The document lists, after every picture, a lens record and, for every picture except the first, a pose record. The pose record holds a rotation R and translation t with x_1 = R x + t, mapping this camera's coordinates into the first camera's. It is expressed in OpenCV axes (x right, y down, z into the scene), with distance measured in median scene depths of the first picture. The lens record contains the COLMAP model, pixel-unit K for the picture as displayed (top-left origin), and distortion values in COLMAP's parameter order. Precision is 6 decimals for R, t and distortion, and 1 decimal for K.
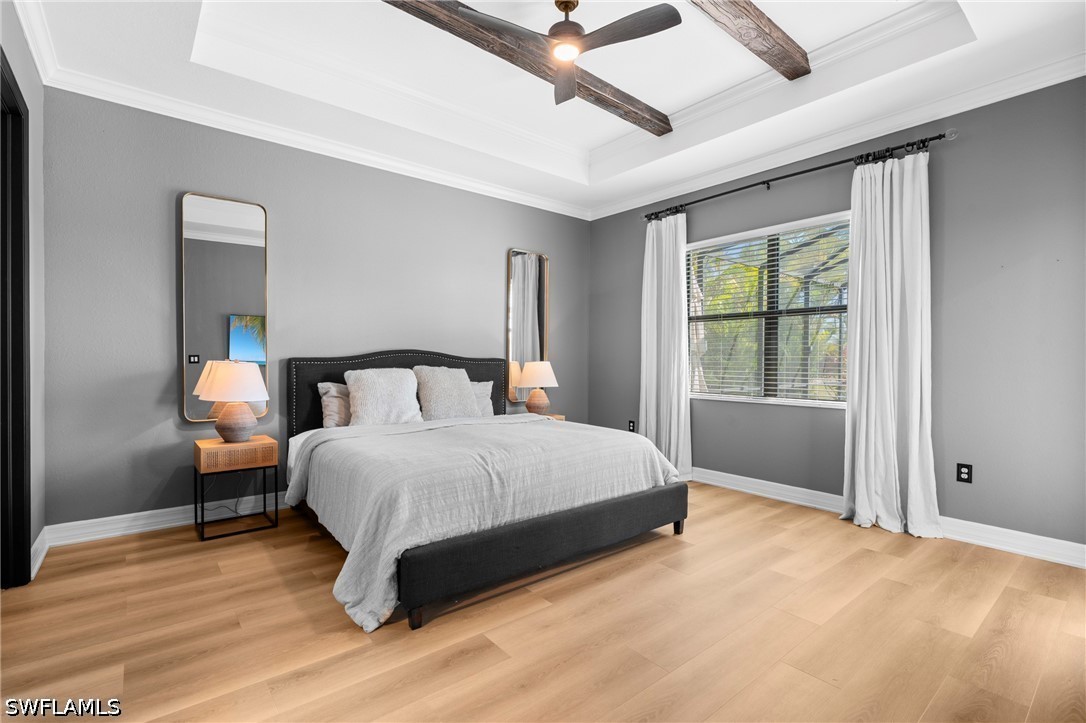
lens RADIAL K [[493.5, 0, 540.8], [0, 493.5, 361.3], [0, 0, 1]] dist [-0.000679, 0.000497]
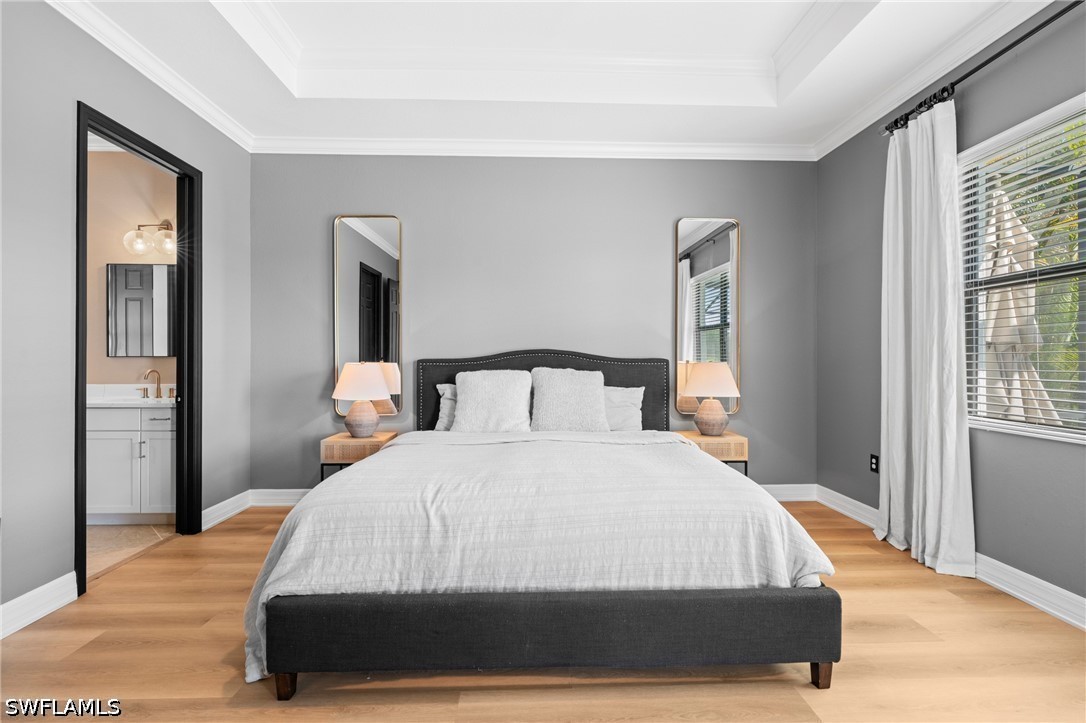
lens RADIAL K [[485.8, 0, 545.5], [0, 485.8, 355.6], [0, 0, 1]] dist [-0.005124, 0.000174]
pose [[0.801782, -0.010477, -0.597525, 0.352426], [0.001670, 0.999882, -0.015292, 0.001755], [0.597614, 0.011263, 0.801705, 0.396264]]
